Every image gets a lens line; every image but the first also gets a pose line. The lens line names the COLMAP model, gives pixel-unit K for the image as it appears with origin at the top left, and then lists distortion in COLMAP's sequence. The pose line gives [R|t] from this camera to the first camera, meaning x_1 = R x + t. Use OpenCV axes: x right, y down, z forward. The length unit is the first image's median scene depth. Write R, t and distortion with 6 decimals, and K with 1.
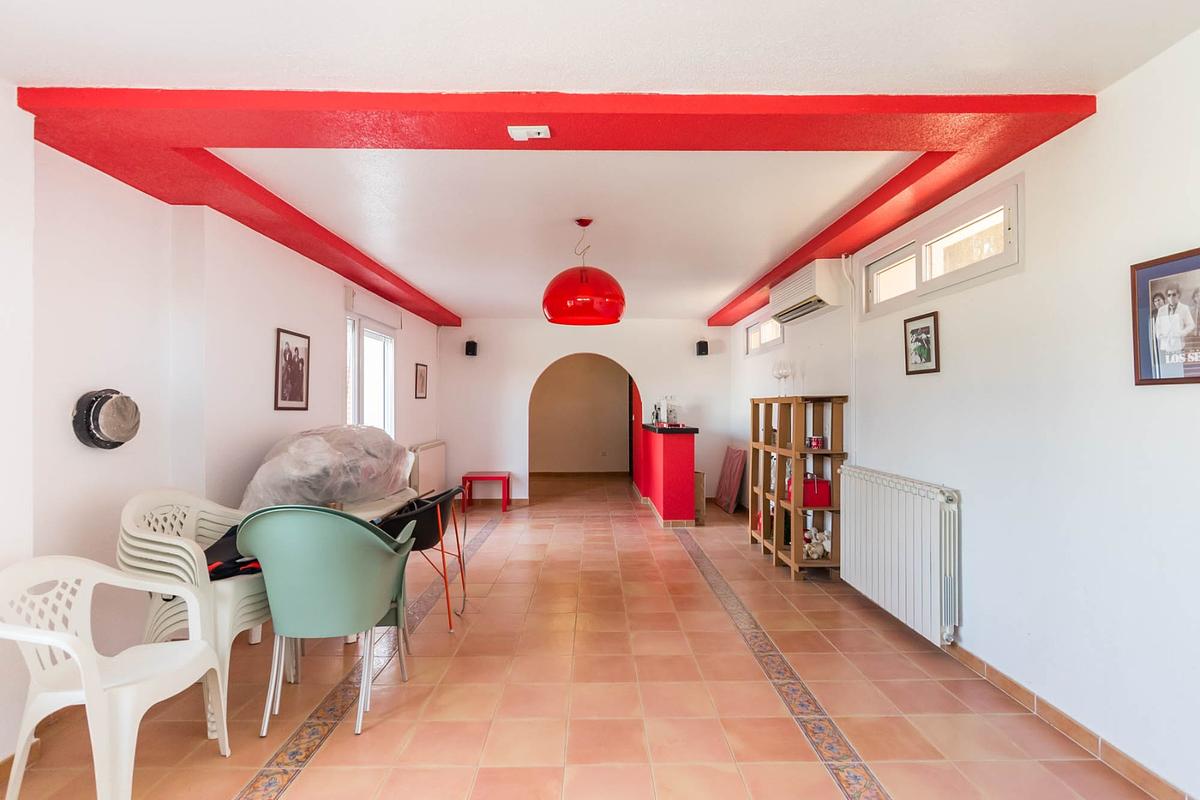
lens RADIAL K [[581.3, 0, 600.9], [0, 581.3, 400.2], [0, 0, 1]] dist [0.008361, -0.000030]
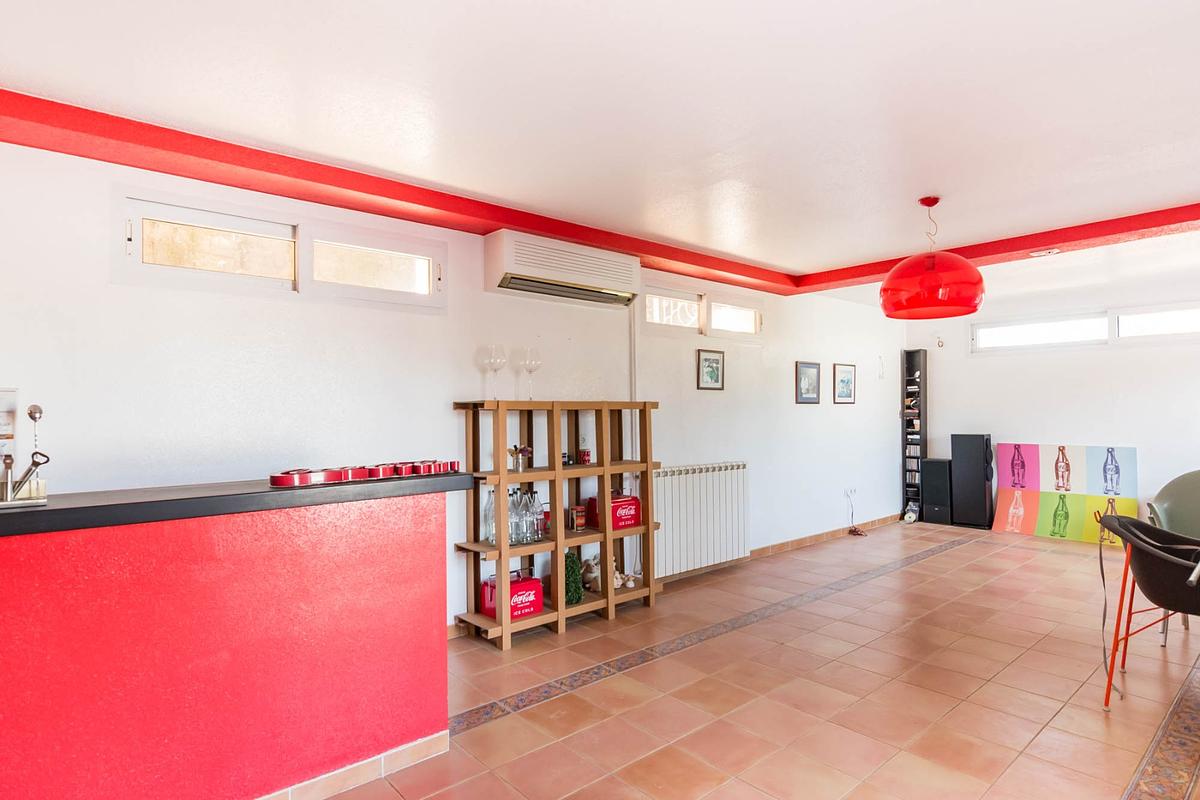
lens RADIAL K [[635.3, 0, 601.8], [0, 635.3, 403.1], [0, 0, 1]] dist [-0.000485, -0.000530]
pose [[-0.645706, 0.020189, 0.763319, -0.492484], [0.004381, 0.999732, -0.022736, 0.023029], [-0.763574, -0.011337, -0.645621, 2.248114]]
